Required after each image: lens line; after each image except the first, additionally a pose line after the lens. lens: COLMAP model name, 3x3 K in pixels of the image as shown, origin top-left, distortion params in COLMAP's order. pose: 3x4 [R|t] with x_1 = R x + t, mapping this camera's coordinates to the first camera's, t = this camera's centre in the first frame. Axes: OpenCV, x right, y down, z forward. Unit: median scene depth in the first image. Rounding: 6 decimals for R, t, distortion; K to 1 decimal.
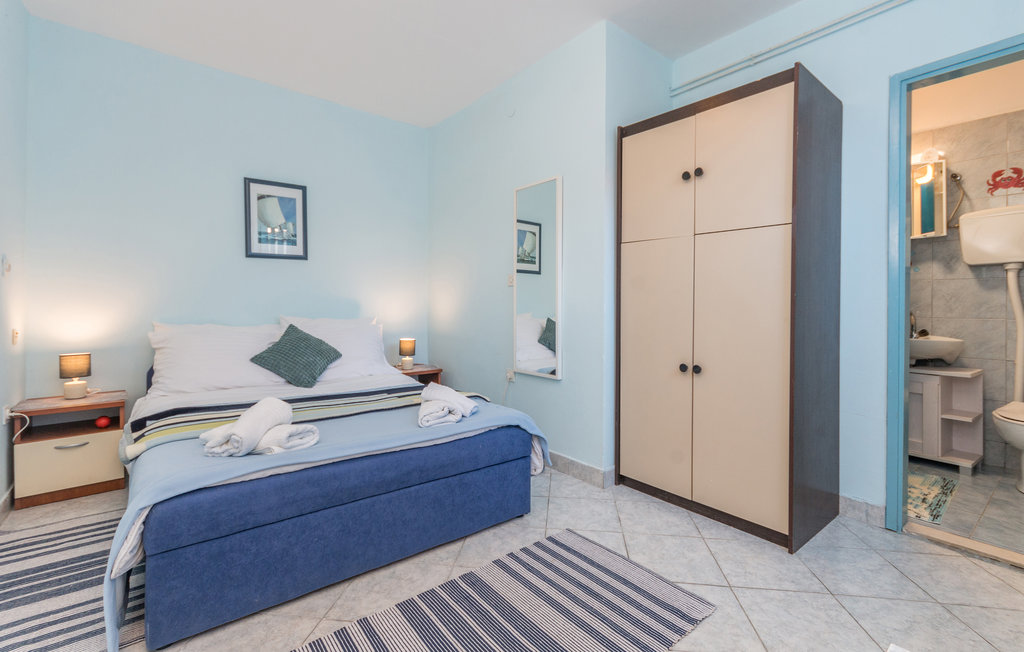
lens RADIAL K [[457.1, 0, 515.5], [0, 457.1, 303.3], [0, 0, 1]] dist [-0.000628, 0.000002]
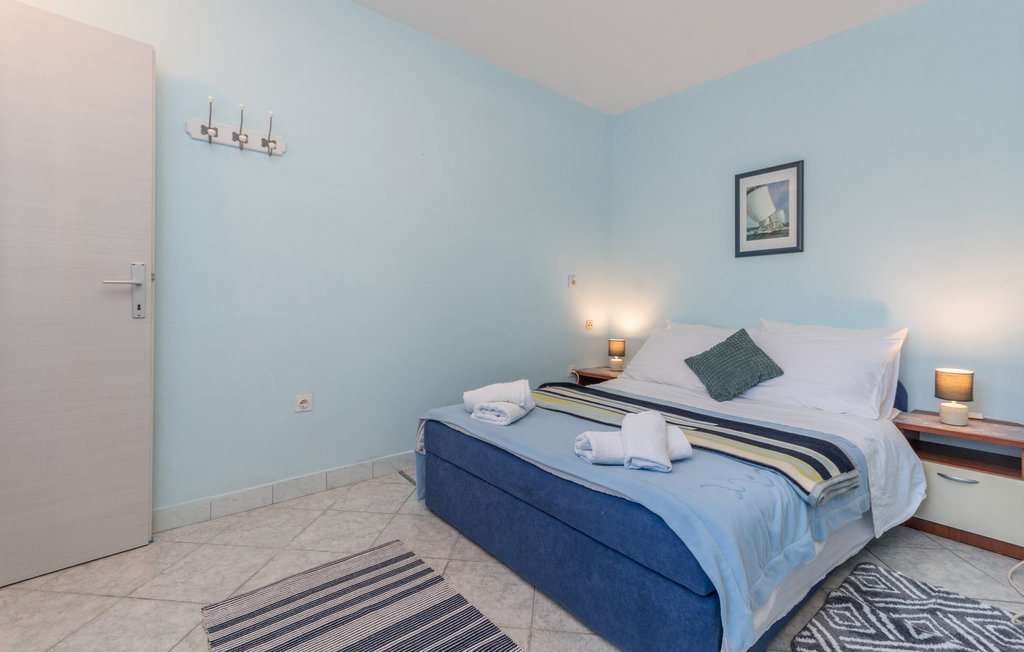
lens RADIAL K [[457.1, 0, 515.5], [0, 457.1, 303.3], [0, 0, 1]] dist [-0.000628, 0.000002]
pose [[0.014182, -0.004695, -0.999888, 0.360495], [-0.012930, 0.999904, -0.004878, 0.006201], [0.999816, 0.012998, 0.014120, 0.519513]]
